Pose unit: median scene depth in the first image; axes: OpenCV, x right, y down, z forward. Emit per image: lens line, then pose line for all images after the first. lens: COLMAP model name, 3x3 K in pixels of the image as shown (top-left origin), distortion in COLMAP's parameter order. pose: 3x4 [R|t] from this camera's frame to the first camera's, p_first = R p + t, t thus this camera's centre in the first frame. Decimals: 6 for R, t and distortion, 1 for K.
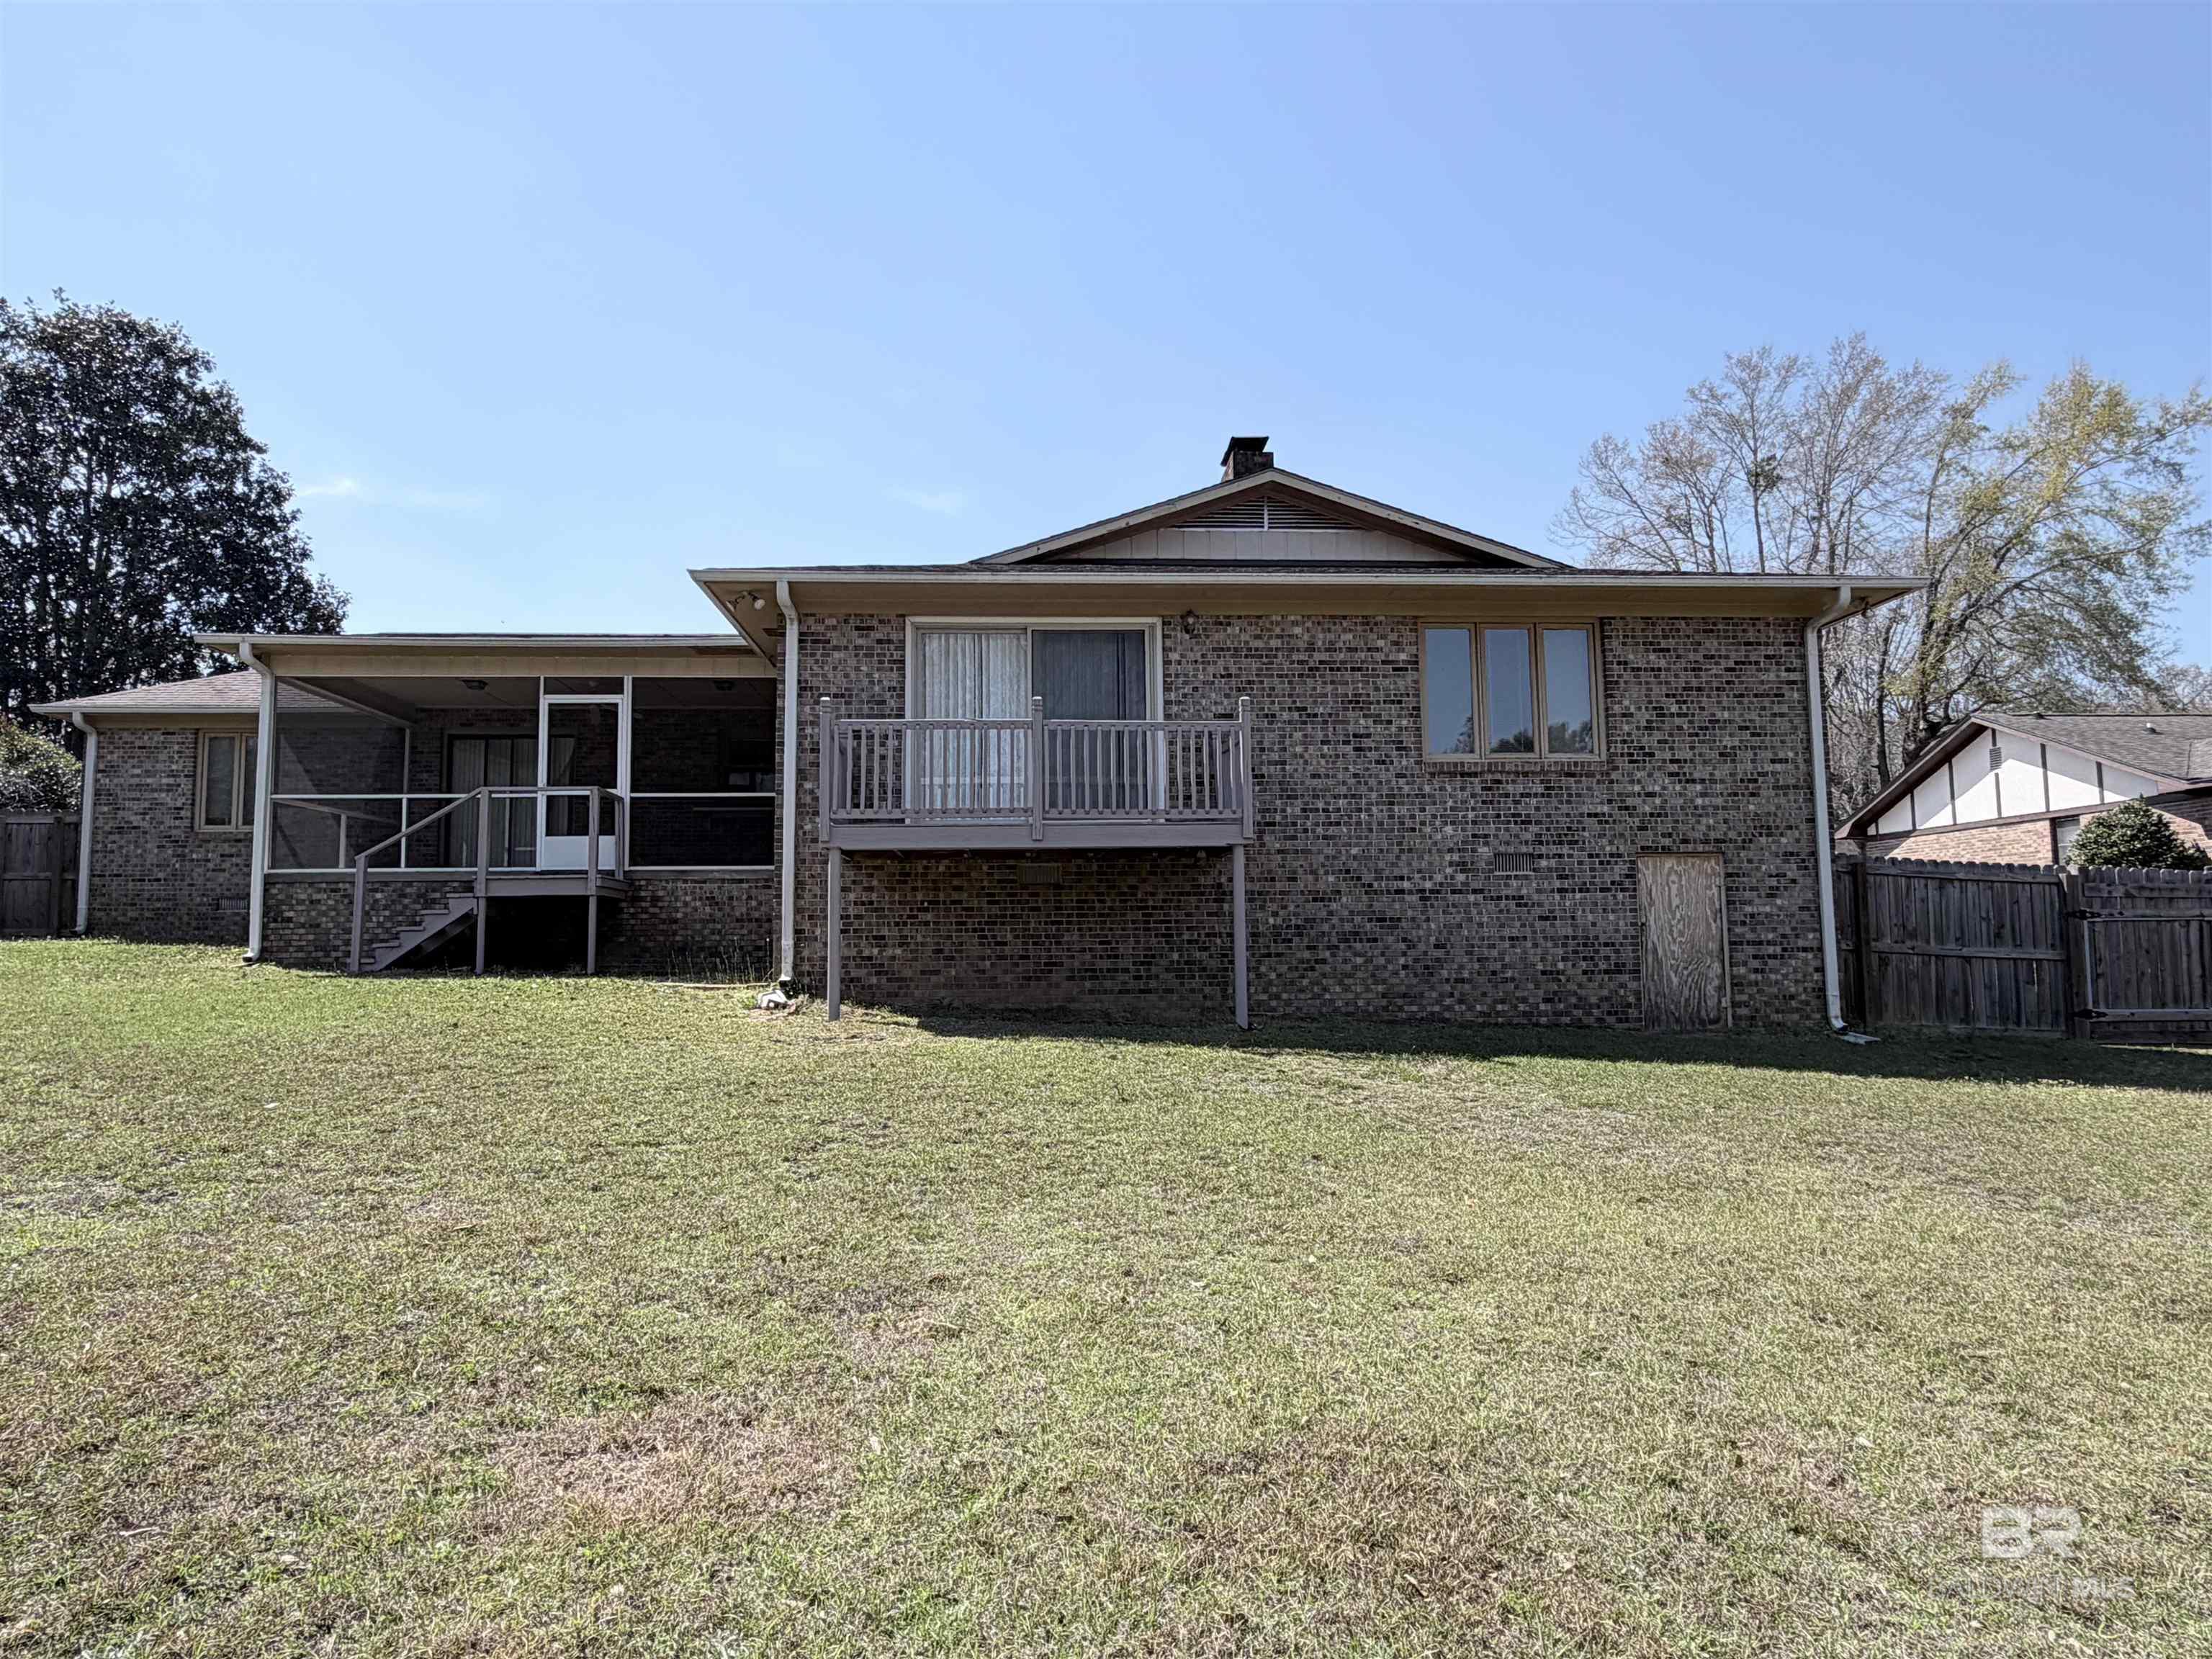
lens RADIAL K [[1353.0, 0, 1099.9], [0, 1353.0, 824.9], [0, 0, 1]] dist [-0.001360, 0.001048]
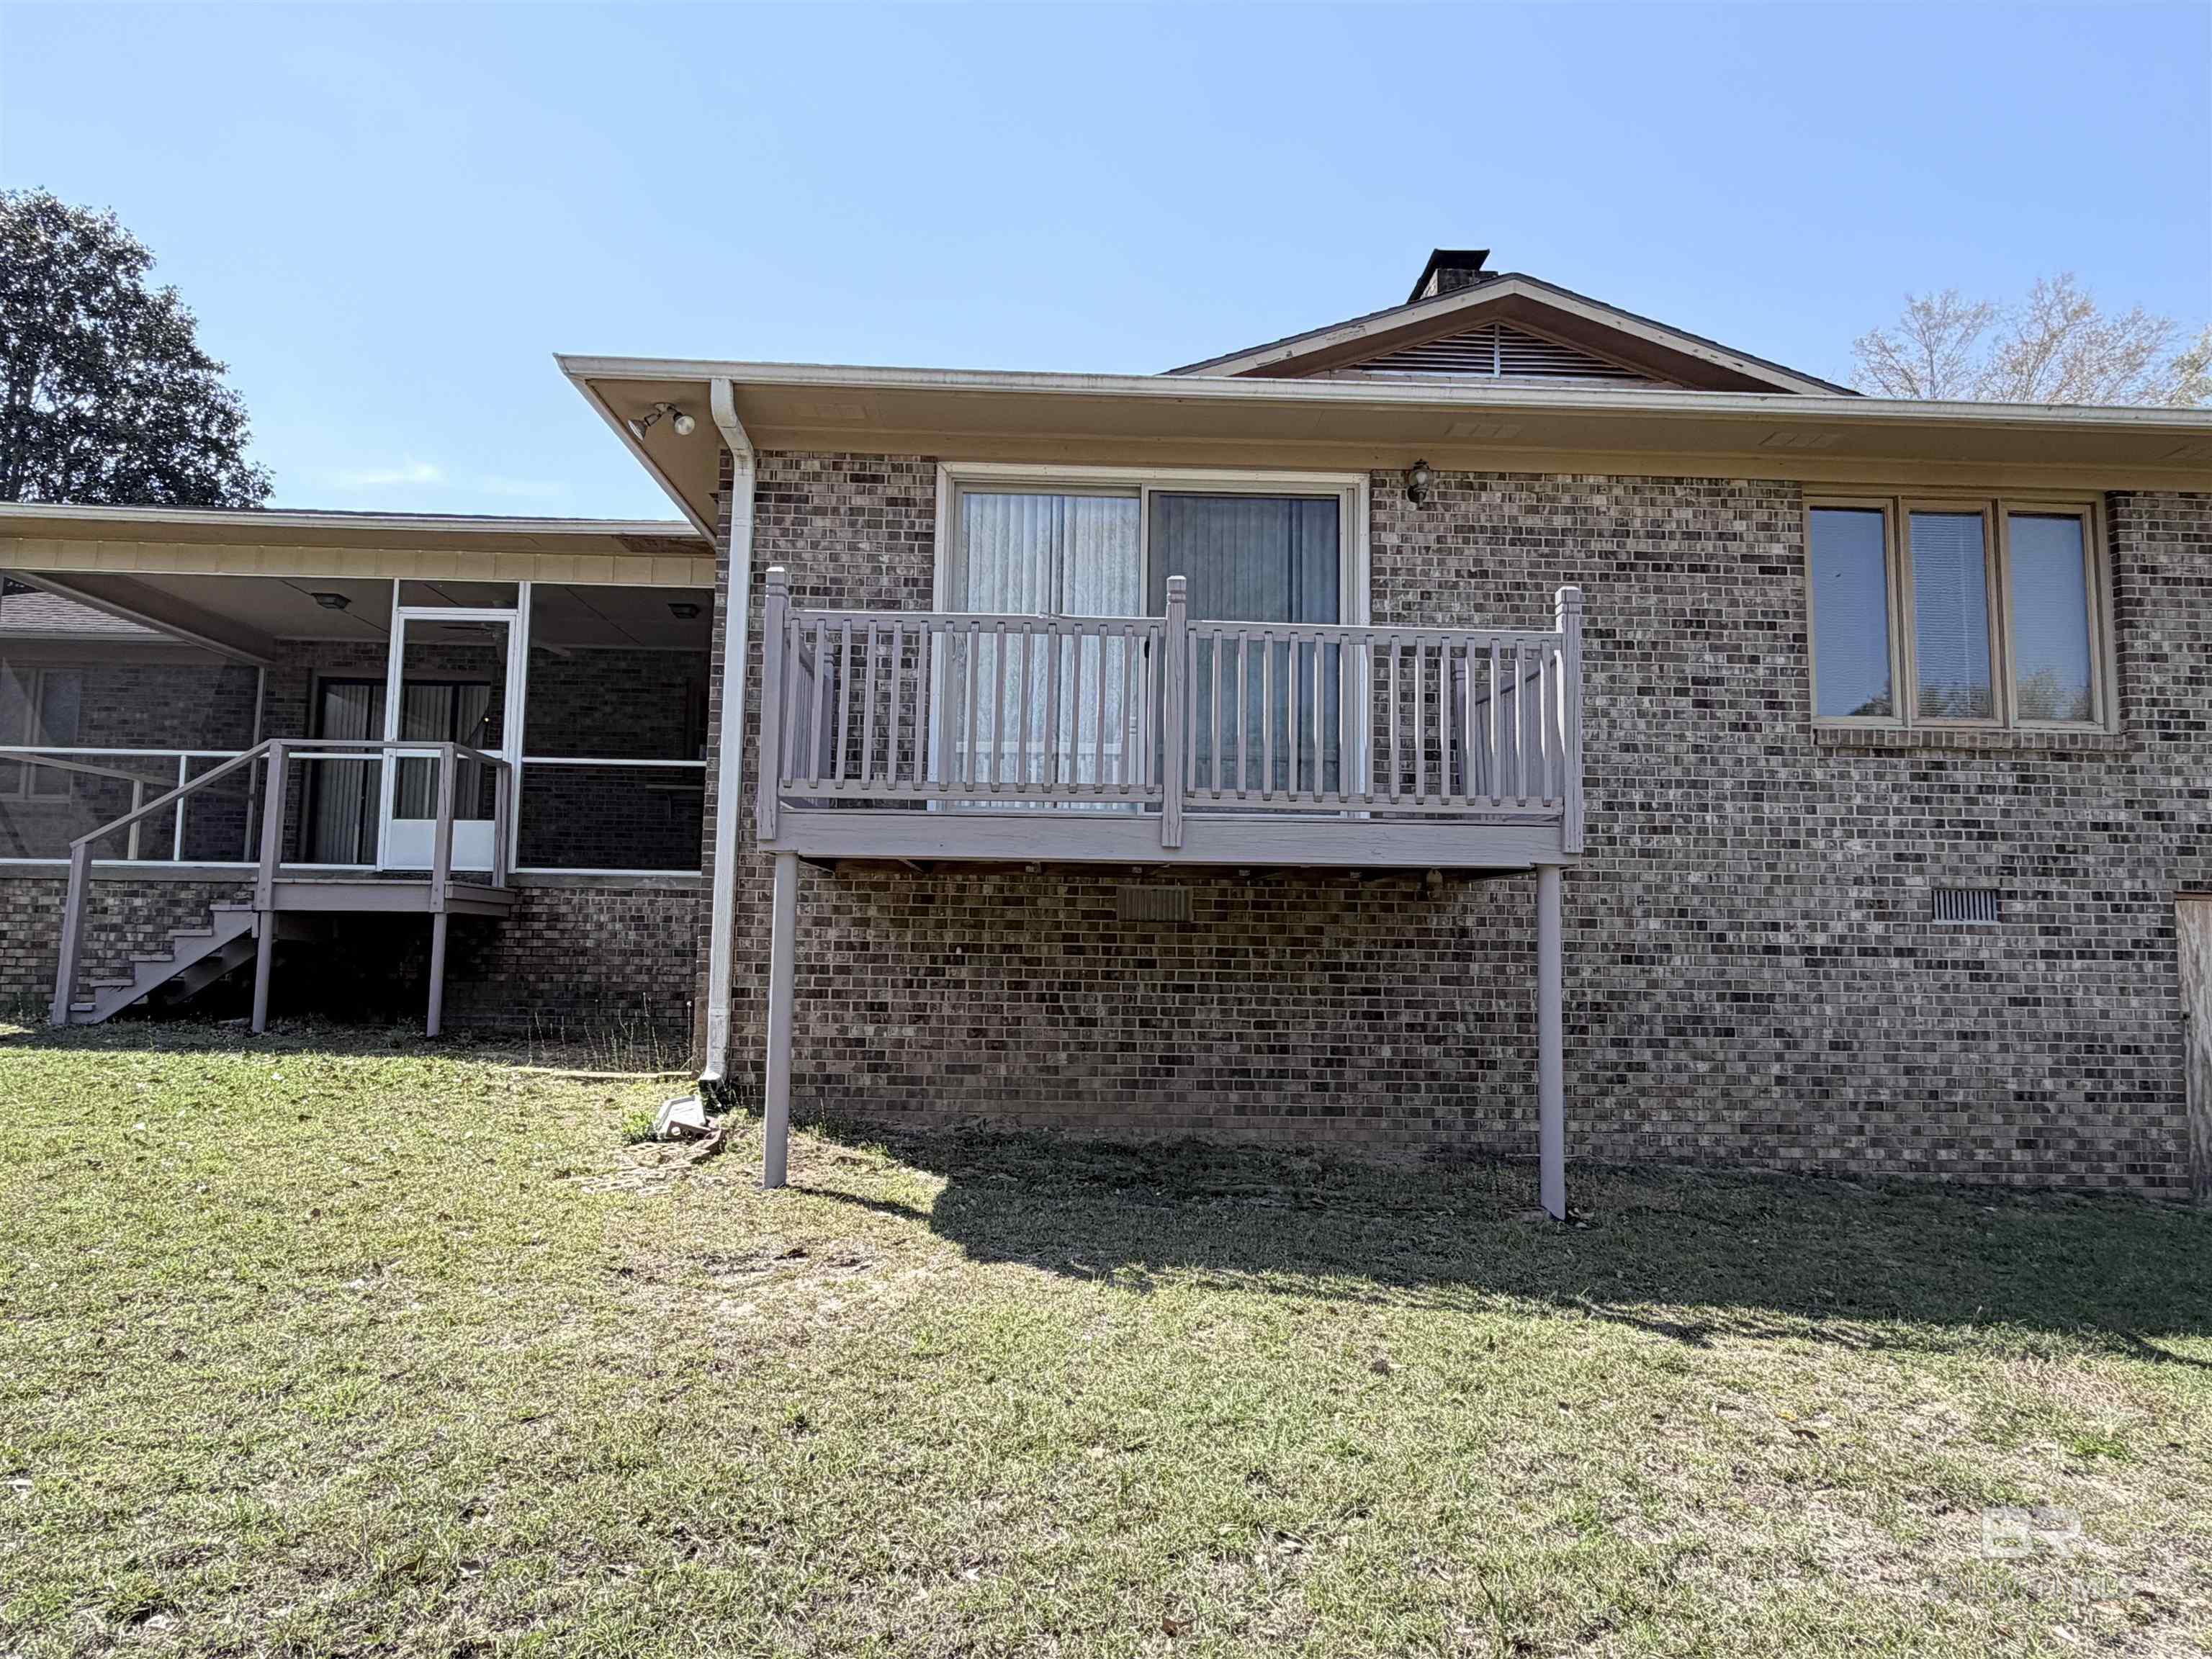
lens RADIAL K [[1353.0, 0, 1110.4], [0, 1353.0, 830.2], [0, 0, 1]] dist [-0.001360, 0.001048]
pose [[0.999383, 0.025371, -0.024270, -0.049260], [-0.025255, 0.999668, 0.005069, 0.002216], [0.024391, -0.004453, 0.999693, 0.408258]]
